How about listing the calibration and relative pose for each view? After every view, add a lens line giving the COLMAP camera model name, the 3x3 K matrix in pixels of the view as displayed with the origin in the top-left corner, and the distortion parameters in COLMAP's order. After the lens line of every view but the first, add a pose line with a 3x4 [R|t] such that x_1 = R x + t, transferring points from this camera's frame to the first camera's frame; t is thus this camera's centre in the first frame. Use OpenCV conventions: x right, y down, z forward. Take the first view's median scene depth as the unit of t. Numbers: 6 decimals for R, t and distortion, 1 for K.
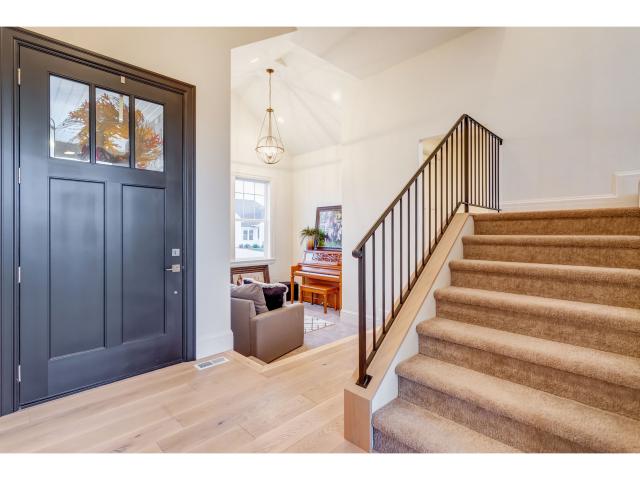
lens RADIAL K [[305.8, 0, 321.3], [0, 305.8, 236.3], [0, 0, 1]] dist [0.012903, -0.000311]
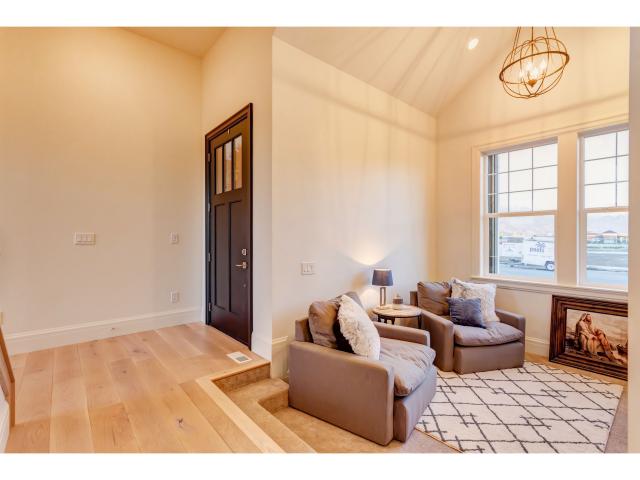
lens RADIAL K [[305.8, 0, 321.8], [0, 305.8, 239.8], [0, 0, 1]] dist [0.012903, -0.000311]
pose [[-0.064897, 0.003297, -0.997887, 0.702942], [-0.007033, 0.999968, 0.003762, -0.002348], [0.997867, 0.007262, -0.064871, 1.381032]]
